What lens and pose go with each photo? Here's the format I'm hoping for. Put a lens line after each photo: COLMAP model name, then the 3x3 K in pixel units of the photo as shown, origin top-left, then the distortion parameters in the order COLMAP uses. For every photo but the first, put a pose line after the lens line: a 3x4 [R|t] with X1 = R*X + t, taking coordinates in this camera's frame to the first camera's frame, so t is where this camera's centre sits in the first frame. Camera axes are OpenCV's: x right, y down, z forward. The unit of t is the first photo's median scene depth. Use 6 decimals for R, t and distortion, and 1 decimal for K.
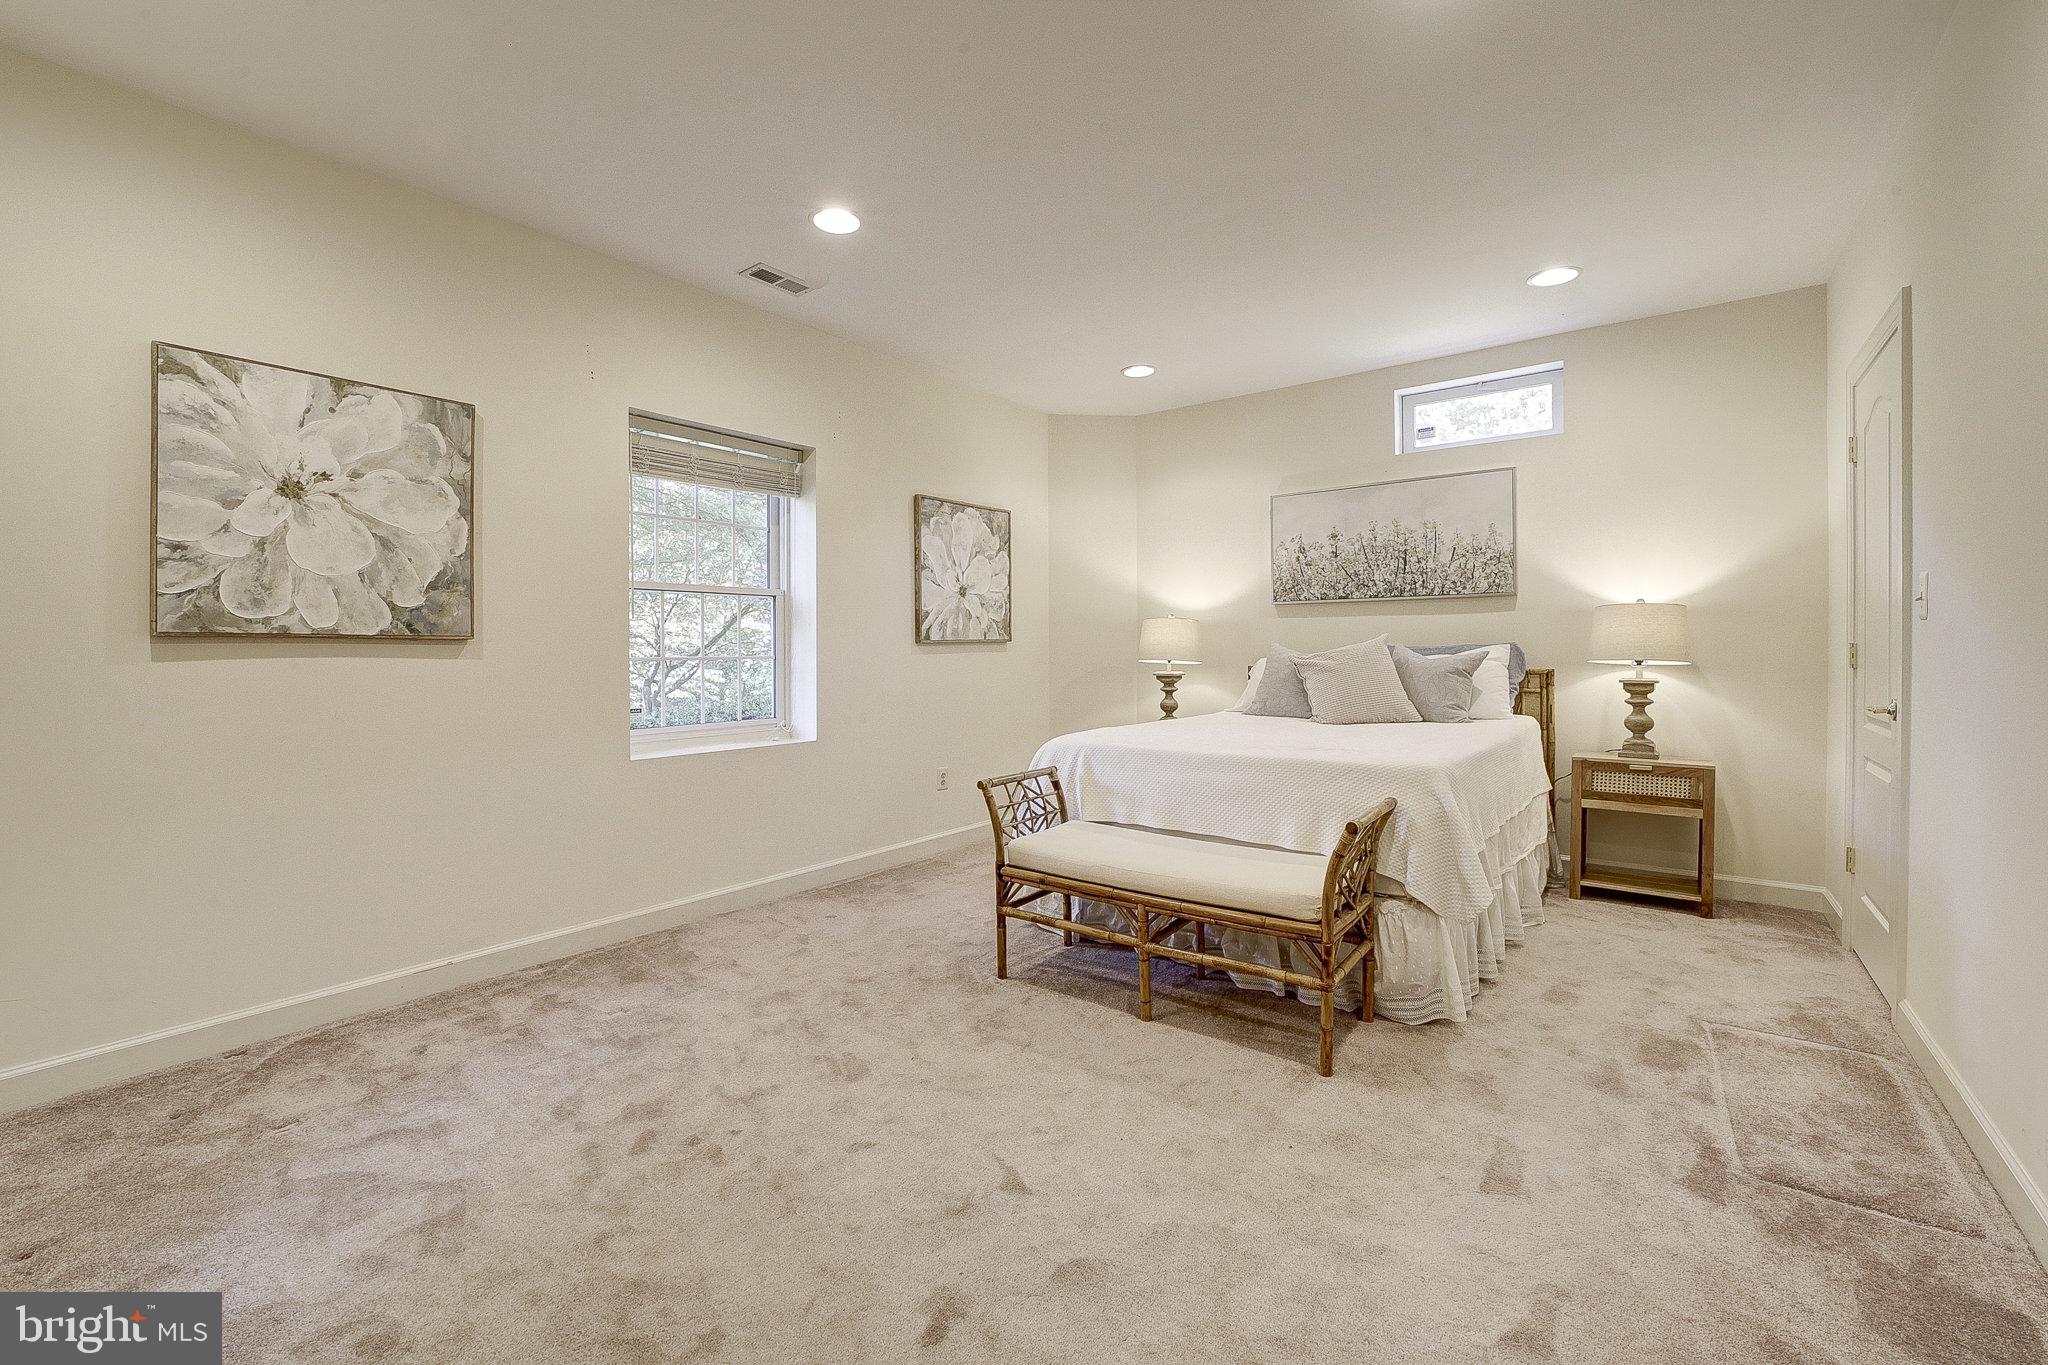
lens RADIAL K [[830.7, 0, 1032.7], [0, 830.7, 661.5], [0, 0, 1]] dist [-0.001173, -0.000117]
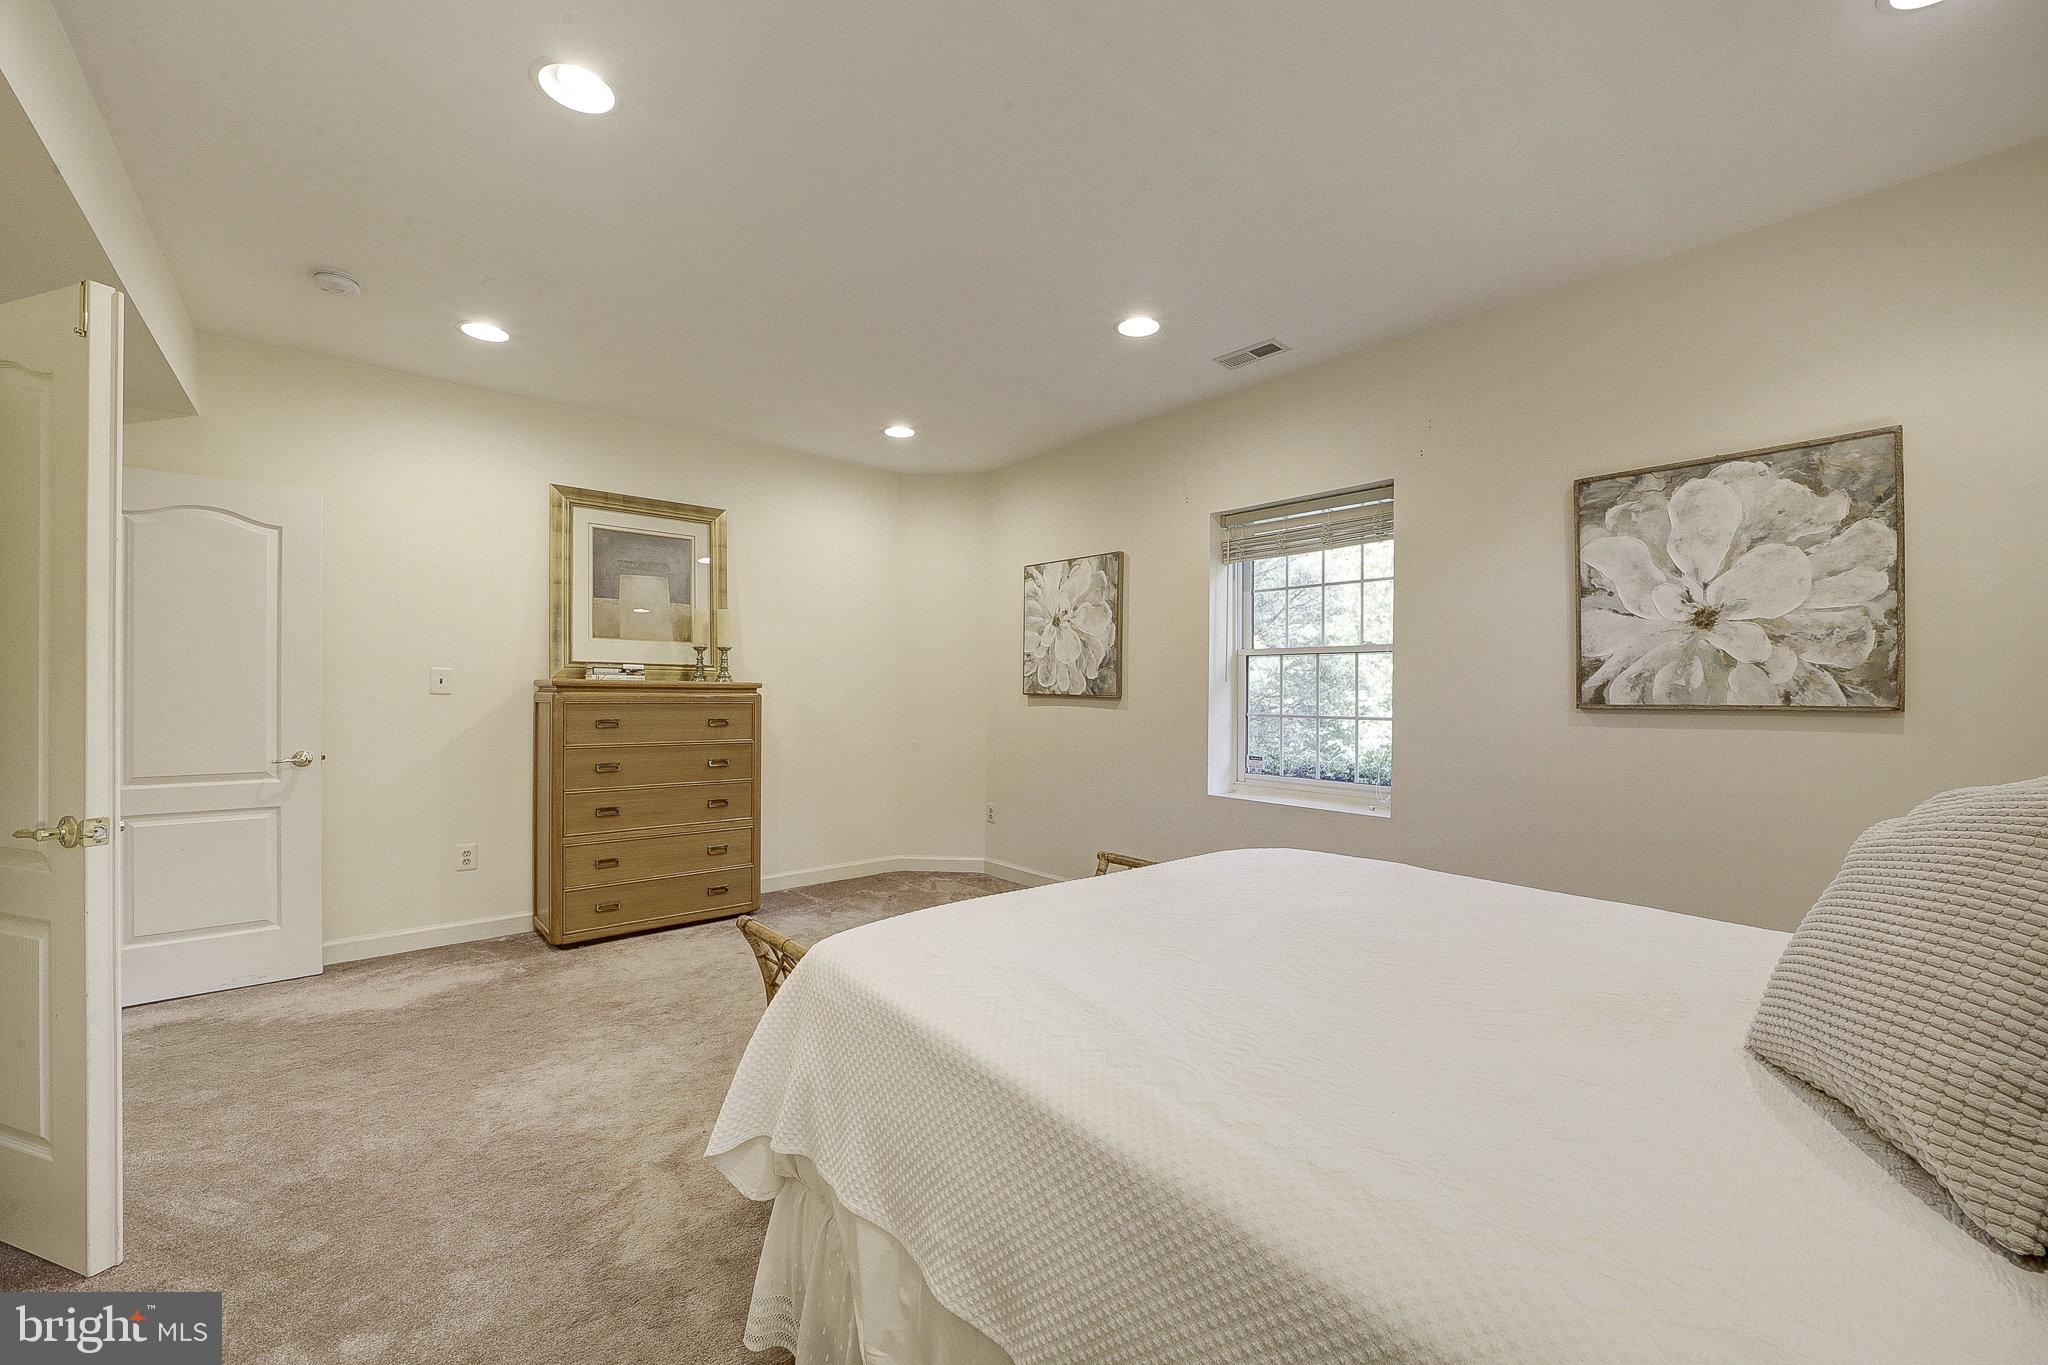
lens RADIAL K [[830.7, 0, 1032.0], [0, 830.7, 681.2], [0, 0, 1]] dist [-0.001173, -0.000117]
pose [[-0.176922, 0.006545, -0.984203, 0.806334], [-0.012941, 0.999876, 0.008976, -0.061155], [0.984140, 0.014324, -0.176815, 0.967820]]
